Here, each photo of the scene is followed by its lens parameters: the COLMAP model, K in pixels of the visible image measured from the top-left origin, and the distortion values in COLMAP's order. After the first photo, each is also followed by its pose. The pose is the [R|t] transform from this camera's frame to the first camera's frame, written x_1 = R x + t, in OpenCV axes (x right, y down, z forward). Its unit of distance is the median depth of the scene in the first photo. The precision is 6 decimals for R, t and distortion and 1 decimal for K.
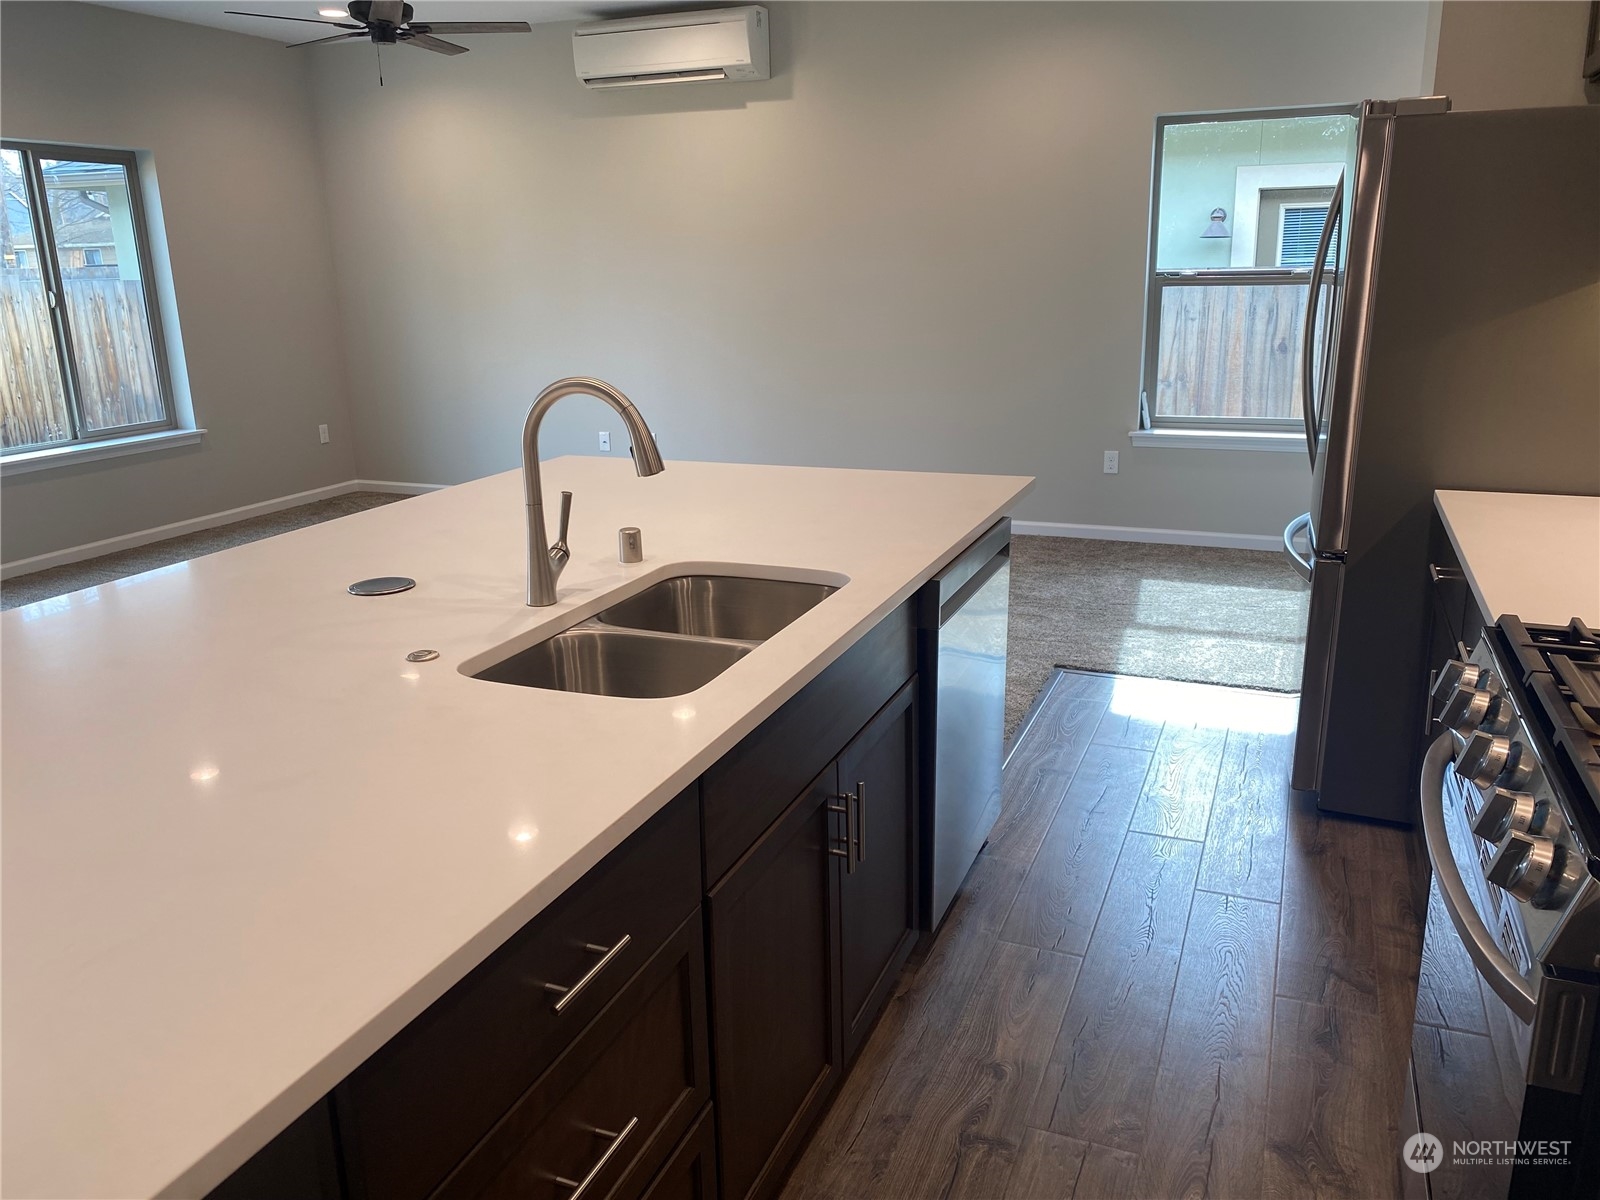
lens RADIAL K [[1214.9, 0, 812.0], [0, 1214.9, 592.1], [0, 0, 1]] dist [0.044195, -0.070074]
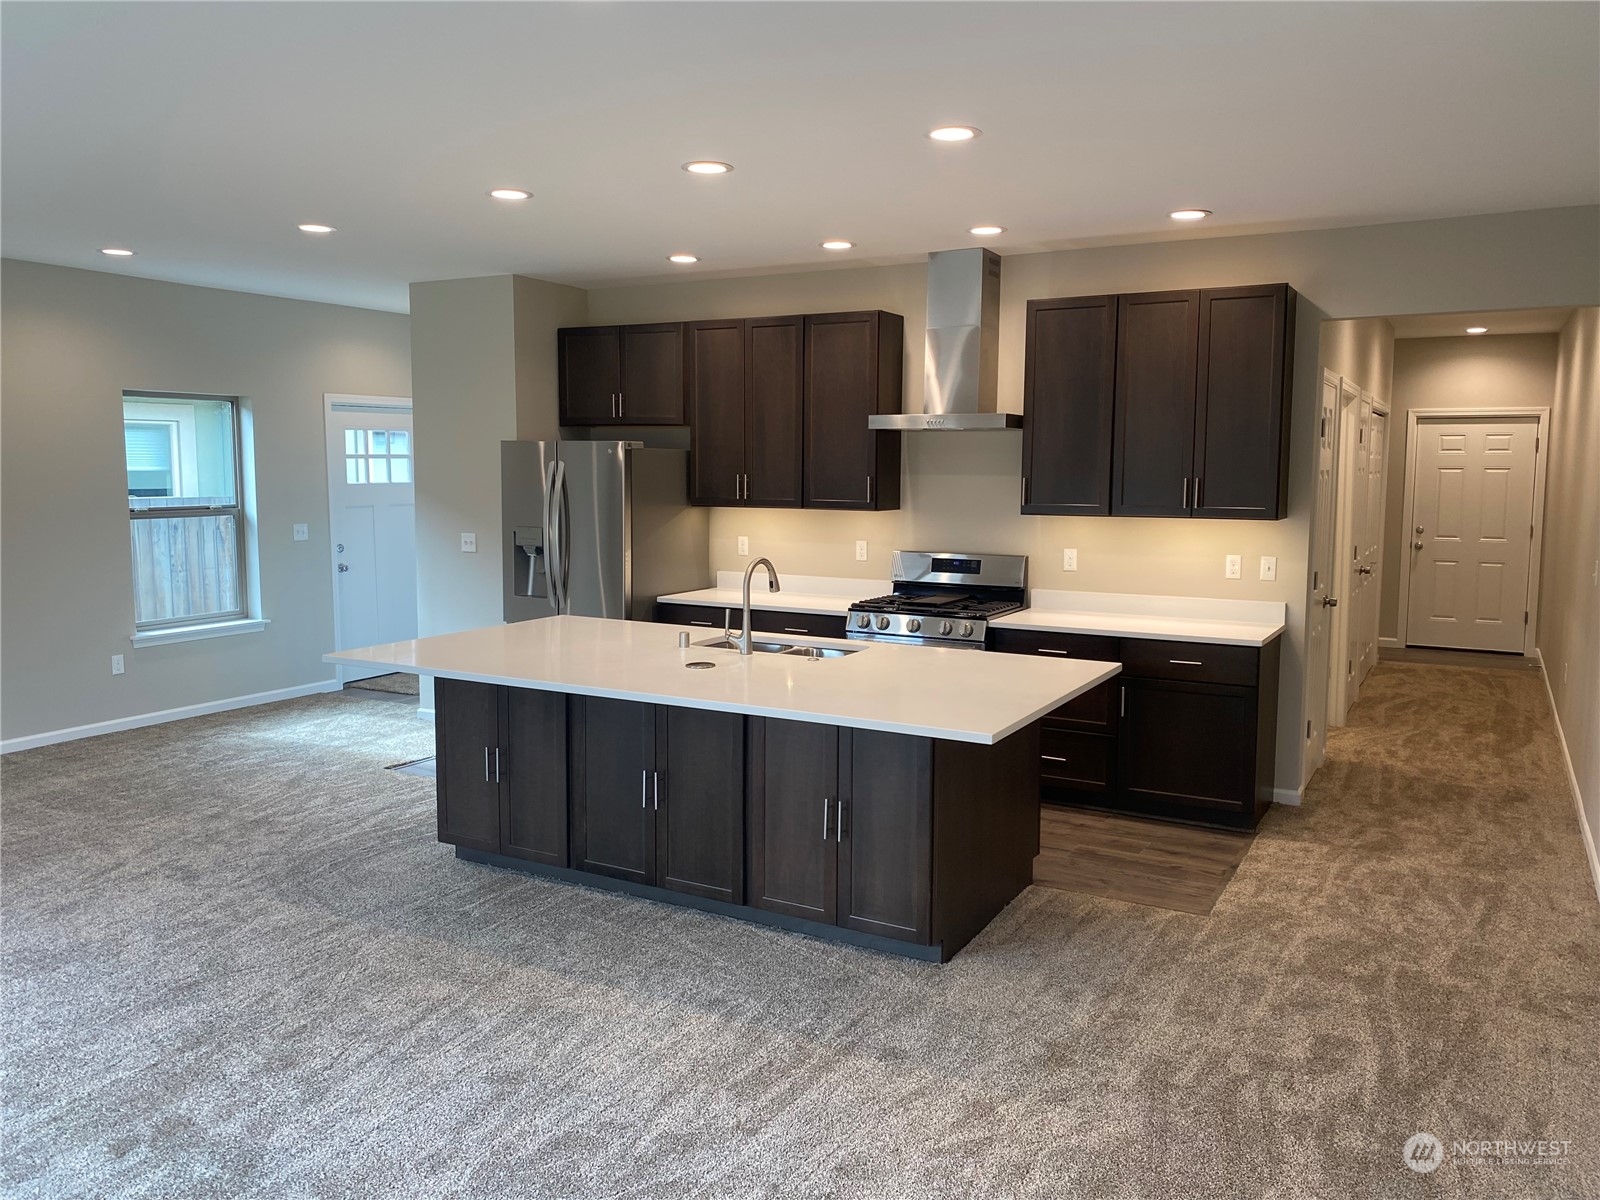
lens RADIAL K [[1214.9, 0, 812.0], [0, 1214.9, 592.1], [0, 0, 1]] dist [0.044195, -0.070074]
pose [[0.123186, -0.091364, 0.988169, -0.853419], [0.256161, 0.964935, 0.057283, -0.071203], [-0.958753, 0.246074, 0.142270, 0.169234]]
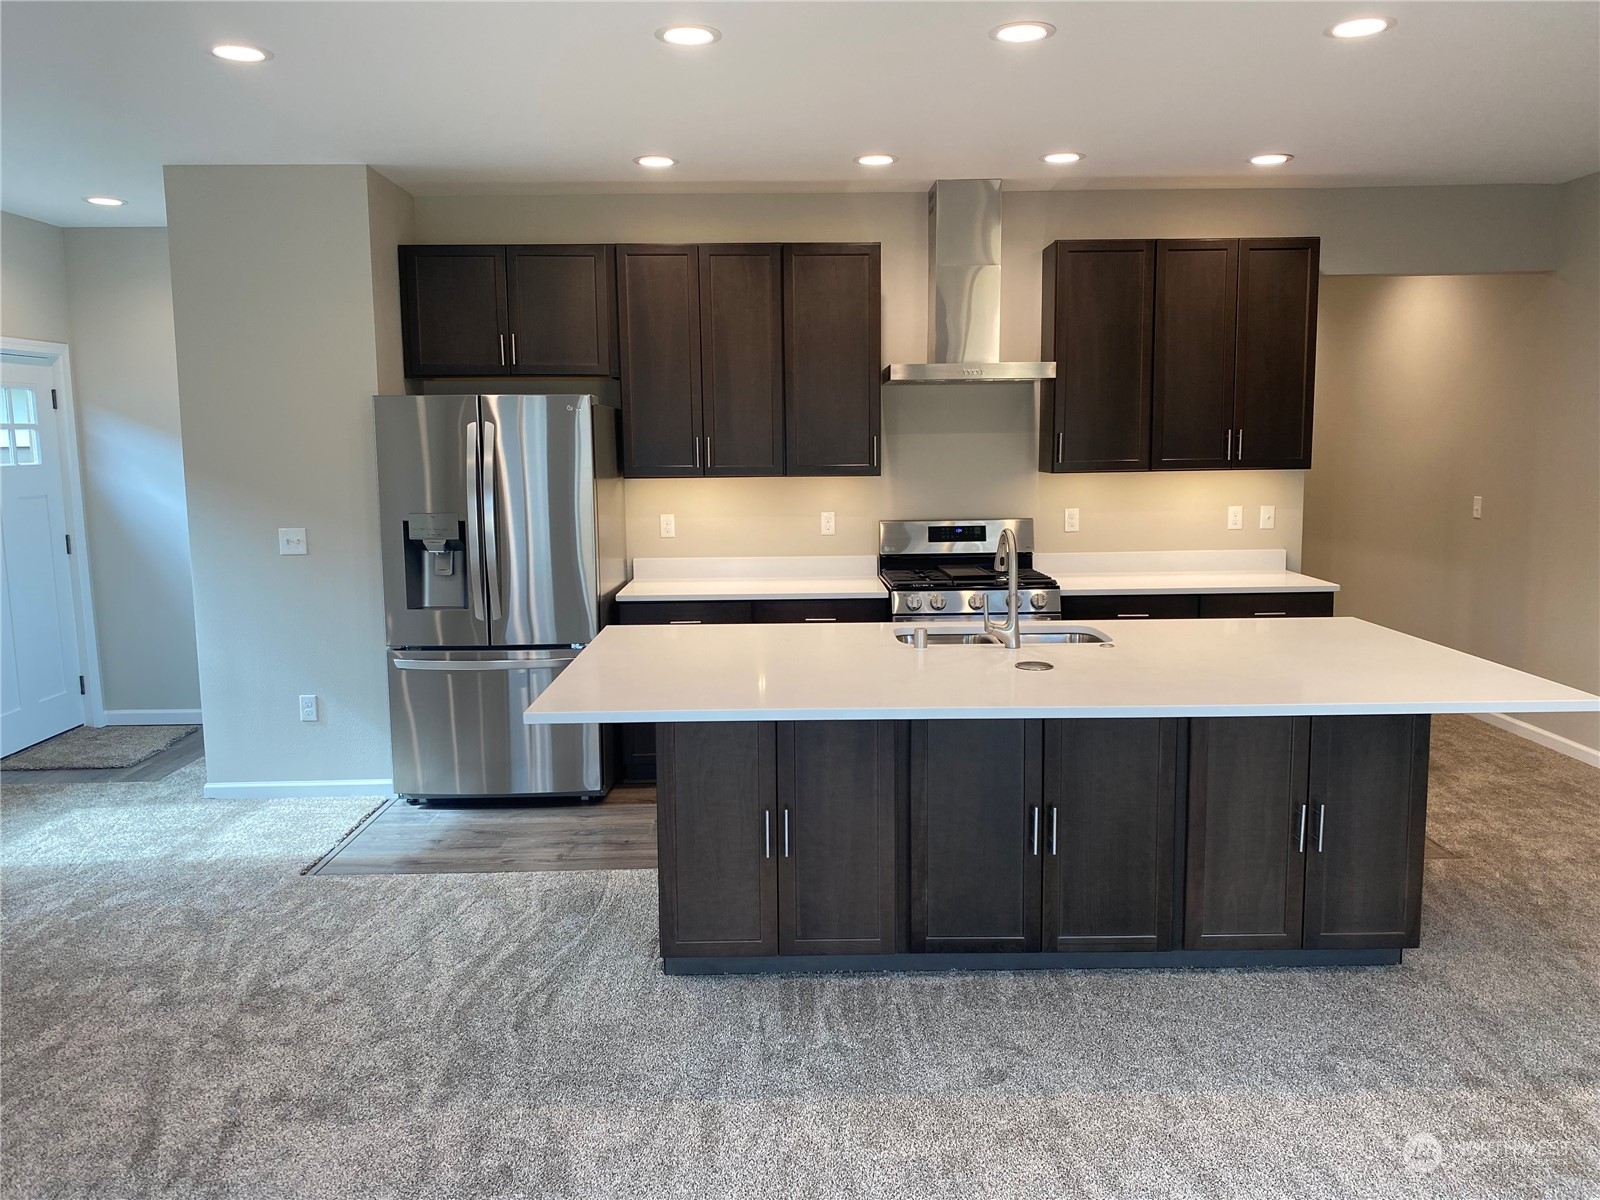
lens RADIAL K [[1214.9, 0, 812.0], [0, 1214.9, 592.1], [0, 0, 1]] dist [0.044195, -0.070074]
pose [[-0.386693, -0.101586, 0.916596, -0.628792], [0.259781, 0.941666, 0.213961, -0.193985], [-0.884863, 0.320852, -0.337745, 0.641216]]
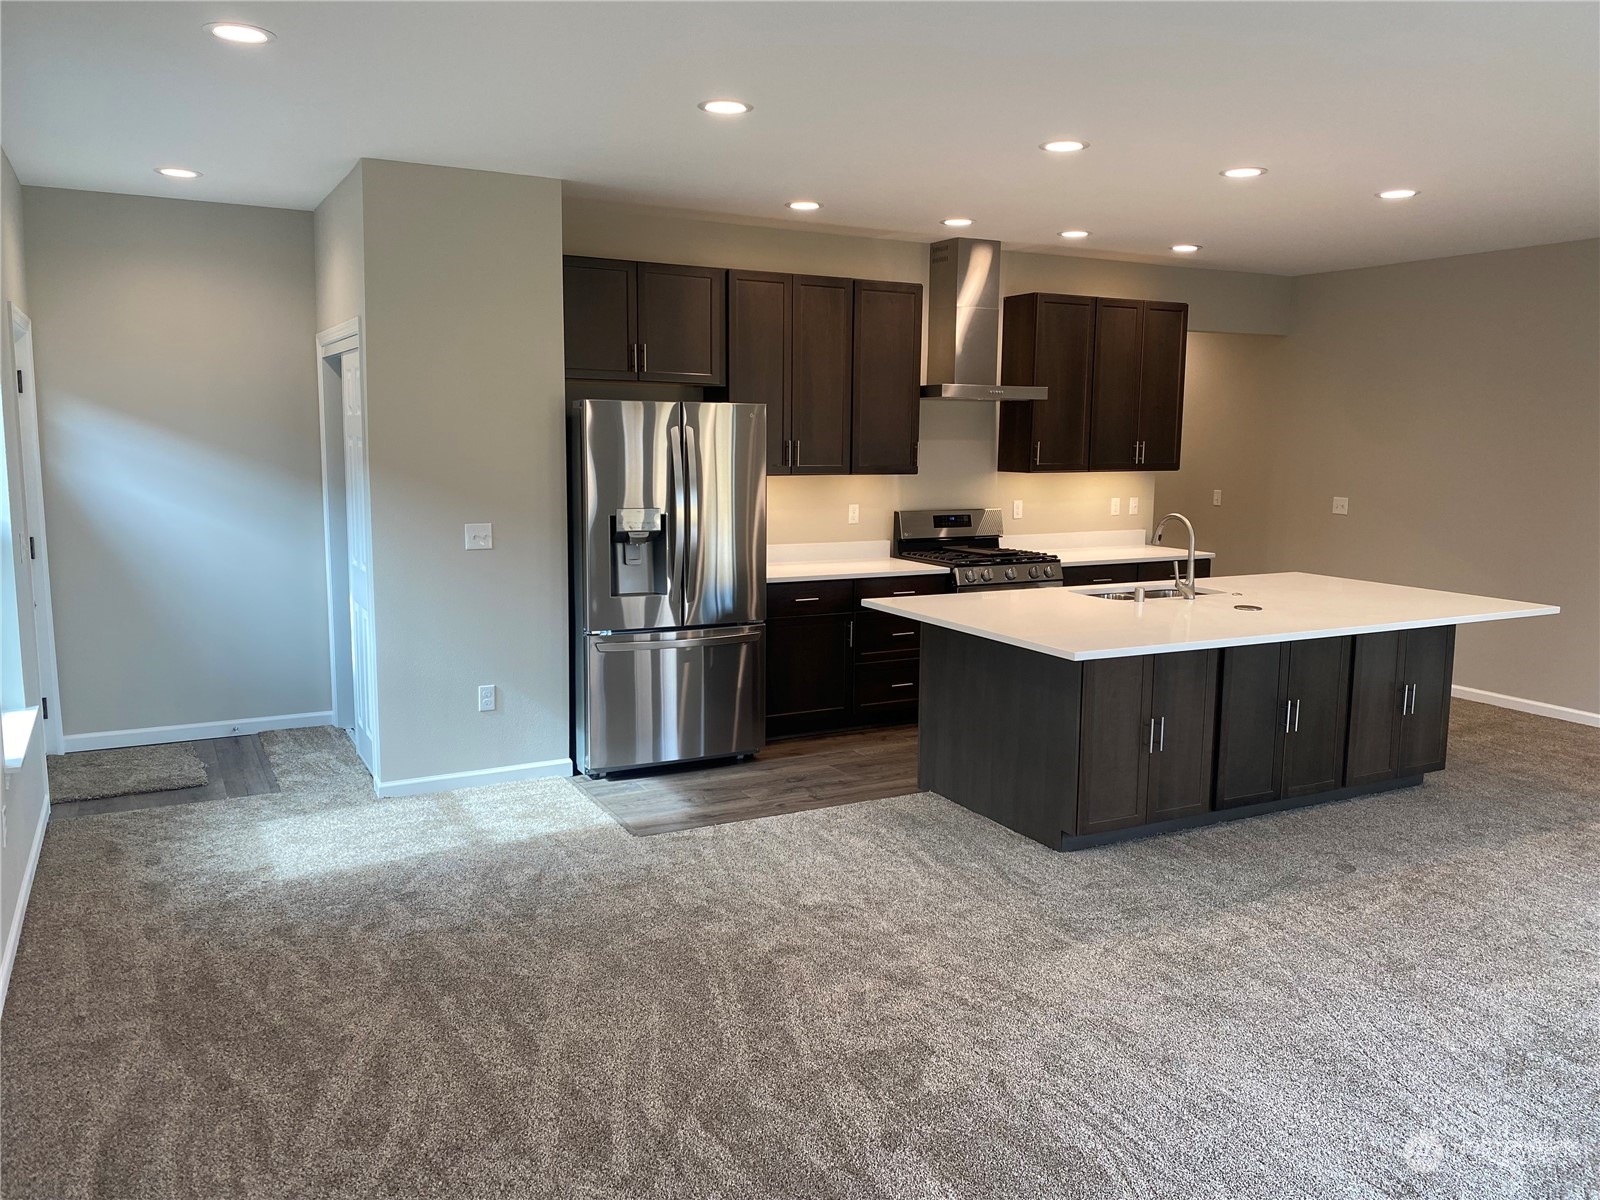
lens RADIAL K [[1199.1, 0, 800.0], [0, 1199.1, 600.0], [0, 0, 1]] dist [0.083265, -0.135681]
pose [[-0.763895, -0.085636, 0.639634, -0.432558], [0.170195, 0.929333, 0.327680, -0.344756], [-0.622494, 0.359176, -0.695338, 1.149652]]
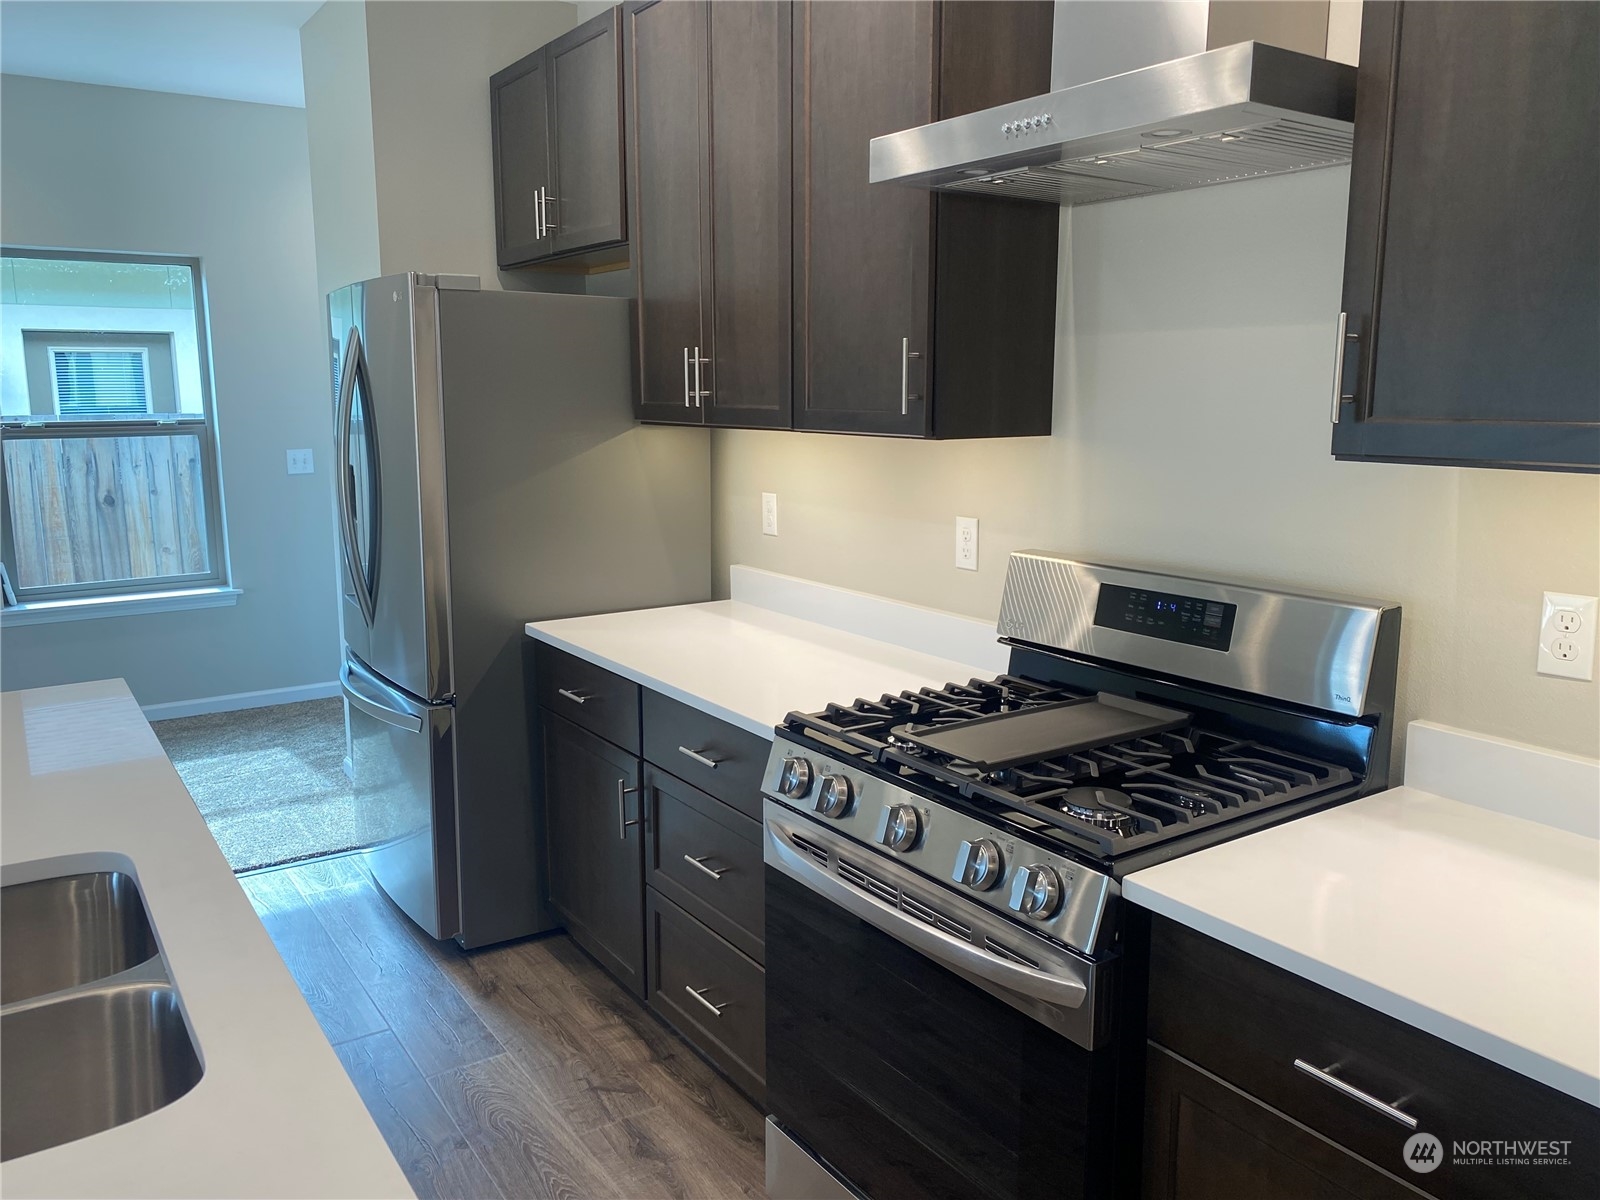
lens RADIAL K [[1214.9, 0, 812.0], [0, 1214.9, 592.1], [0, 0, 1]] dist [0.044195, -0.070074]
pose [[0.554770, -0.123075, 0.822851, -0.113140], [0.213148, 0.977017, 0.002428, -0.027213], [-0.804238, 0.174042, 0.568253, 0.076258]]
